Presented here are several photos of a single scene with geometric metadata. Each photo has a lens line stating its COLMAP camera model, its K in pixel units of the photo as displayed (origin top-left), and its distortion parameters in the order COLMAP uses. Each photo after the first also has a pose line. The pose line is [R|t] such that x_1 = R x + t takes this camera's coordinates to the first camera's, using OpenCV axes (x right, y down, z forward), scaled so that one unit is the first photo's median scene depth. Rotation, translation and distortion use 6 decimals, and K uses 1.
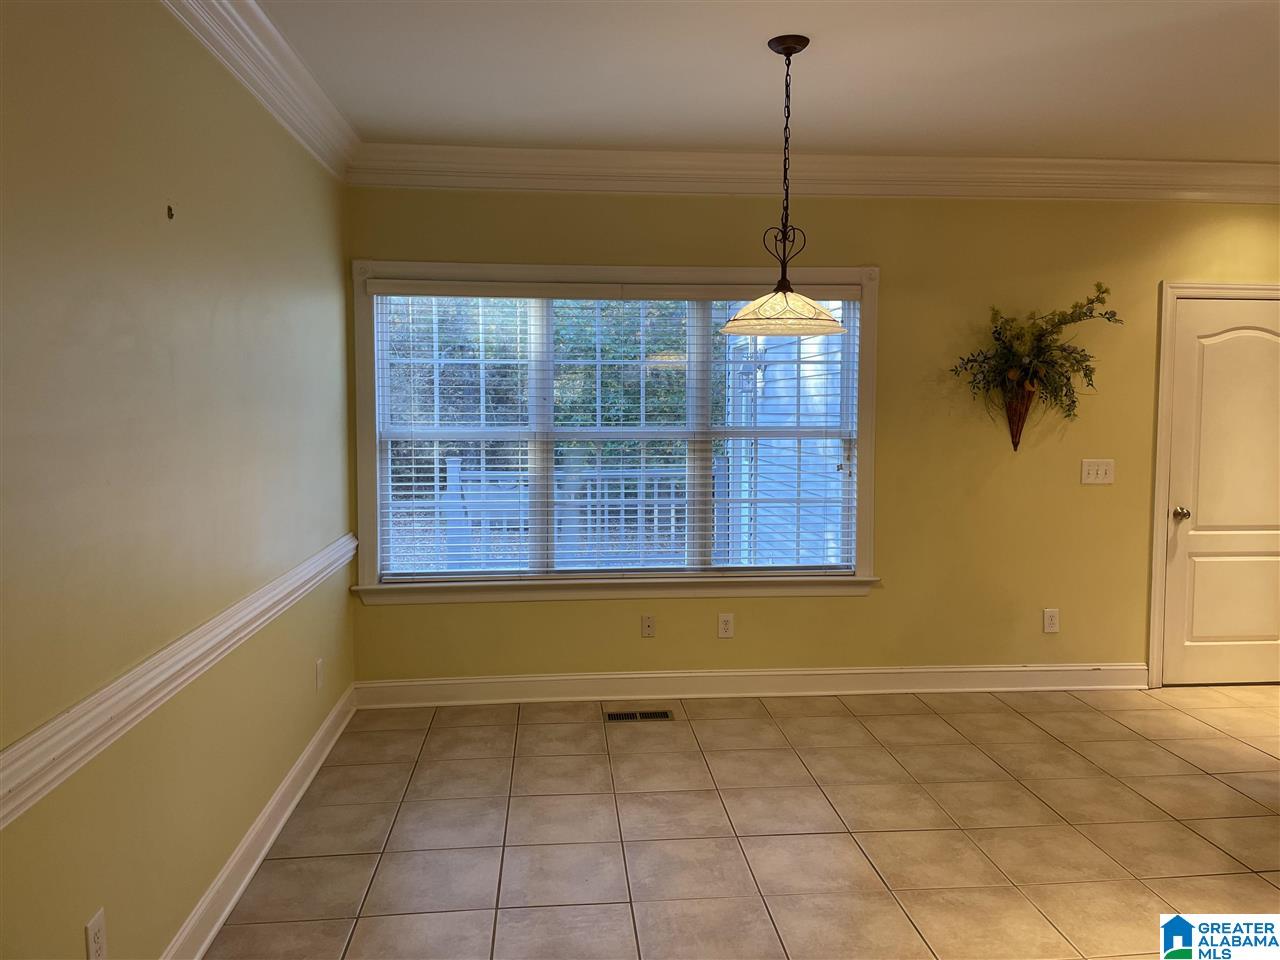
lens RADIAL K [[973.8, 0, 644.1], [0, 973.8, 479.5], [0, 0, 1]] dist [0.072458, -0.084099]
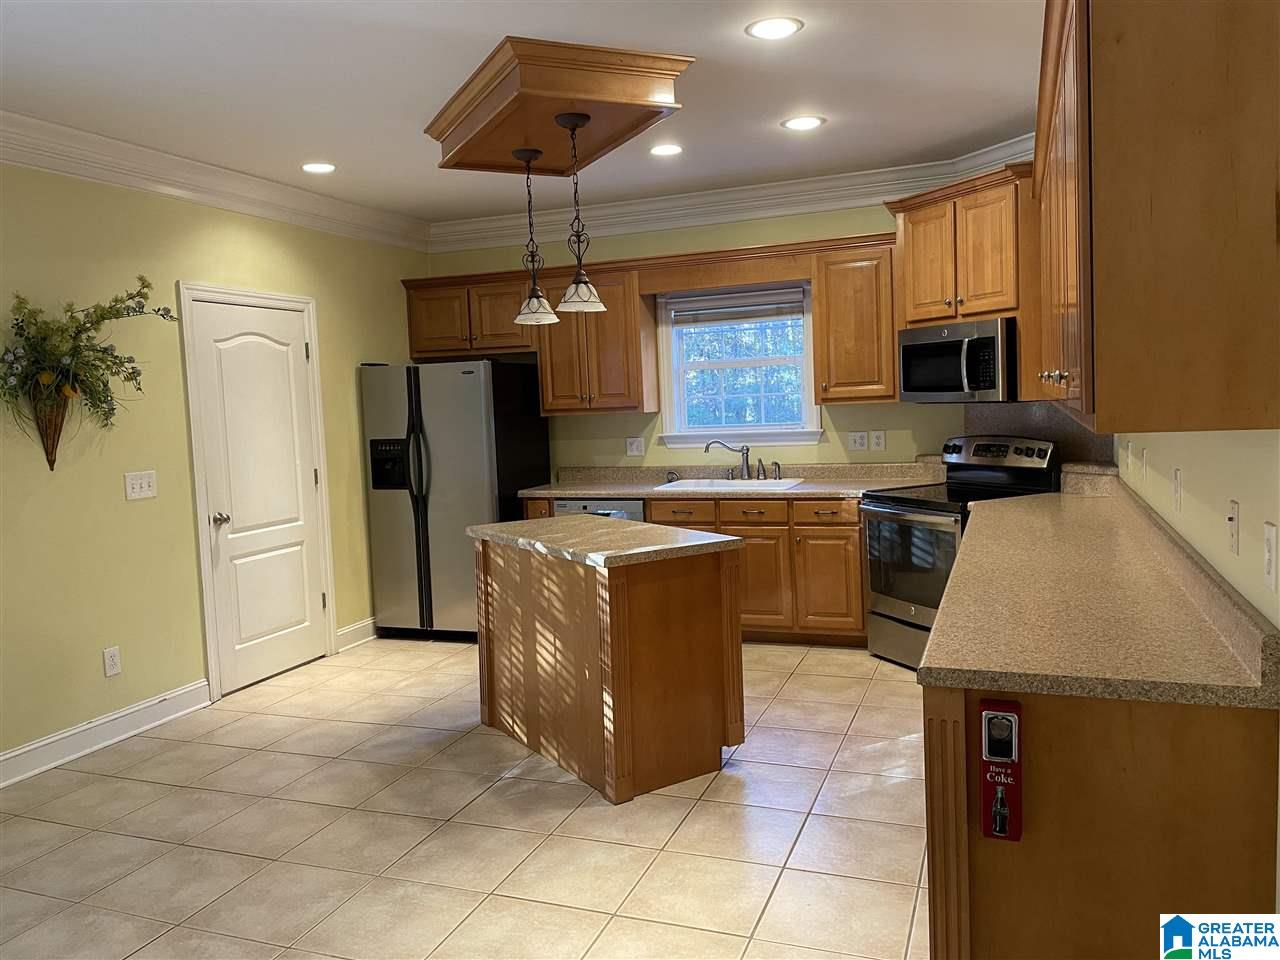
lens RADIAL K [[973.8, 0, 640.3], [0, 973.8, 473.6], [0, 0, 1]] dist [0.072458, -0.084099]
pose [[0.441630, -0.094148, 0.892244, -0.154610], [0.115744, 0.992147, 0.047400, -0.009115], [-0.889700, 0.082339, 0.449059, 0.192681]]
